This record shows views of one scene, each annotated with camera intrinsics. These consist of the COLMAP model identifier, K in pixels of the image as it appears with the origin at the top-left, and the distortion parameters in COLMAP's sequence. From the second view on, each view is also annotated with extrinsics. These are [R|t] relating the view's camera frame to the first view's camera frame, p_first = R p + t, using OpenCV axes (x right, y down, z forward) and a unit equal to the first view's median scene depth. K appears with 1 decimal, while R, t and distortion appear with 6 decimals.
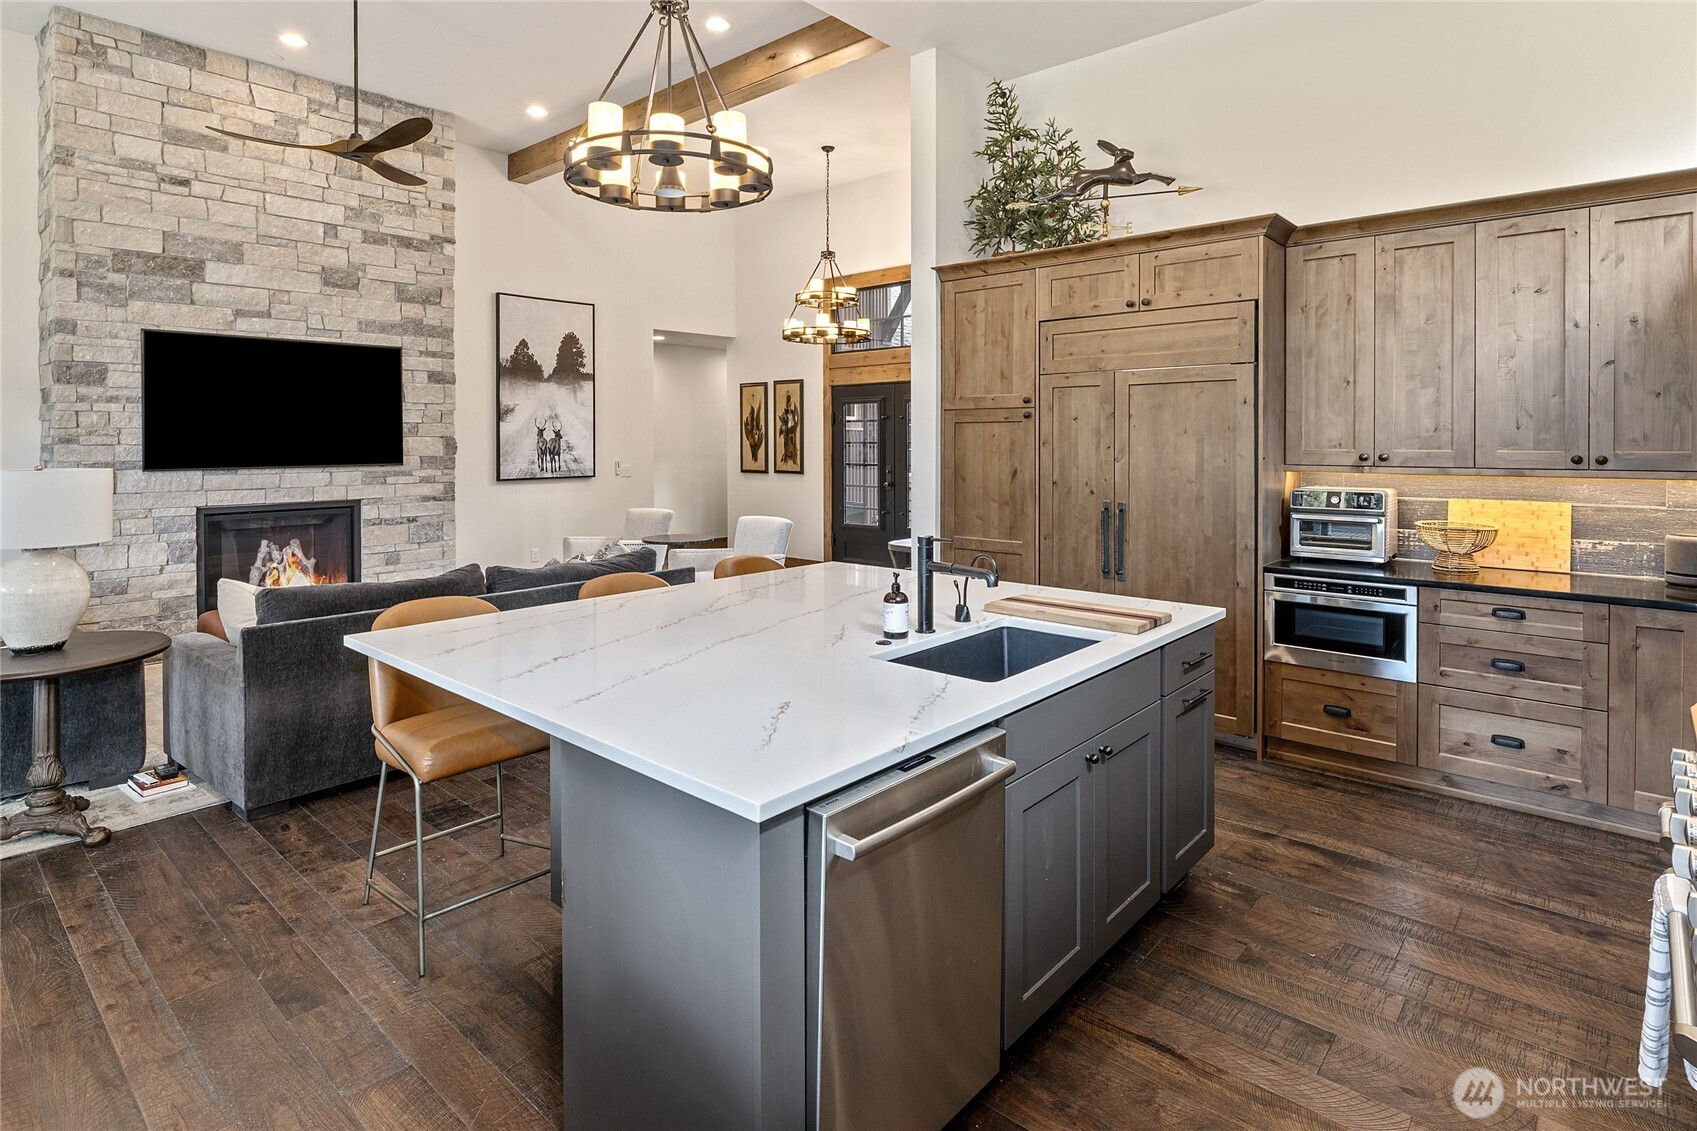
lens RADIAL K [[899.6, 0, 827.1], [0, 899.6, 442.9], [0, 0, 1]] dist [-0.004620, 0.000249]
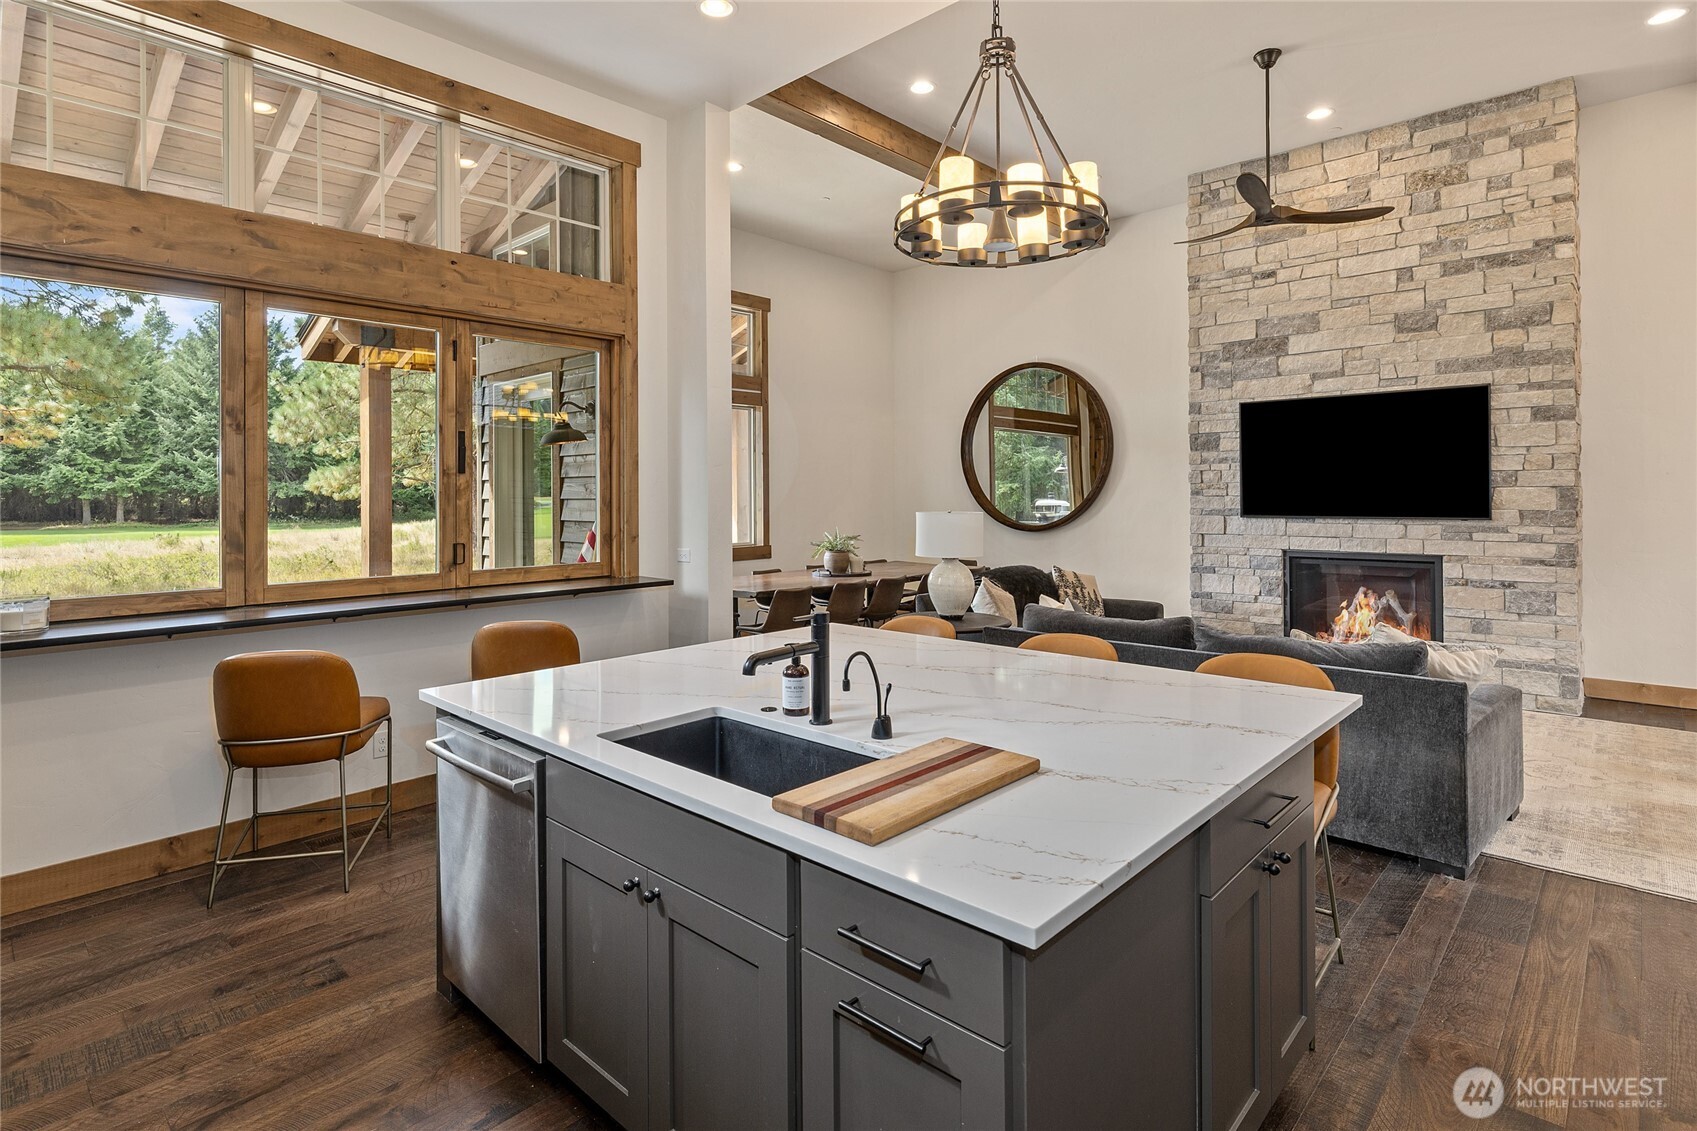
lens RADIAL K [[855.1, 0, 887.4], [0, 855.1, 487.0], [0, 0, 1]] dist [0.004740, 0.000052]
pose [[0.008517, -0.007158, -0.999938, 0.368253], [0.002694, 0.999971, -0.007135, -0.002796], [0.999960, -0.002633, 0.008536, 0.439343]]
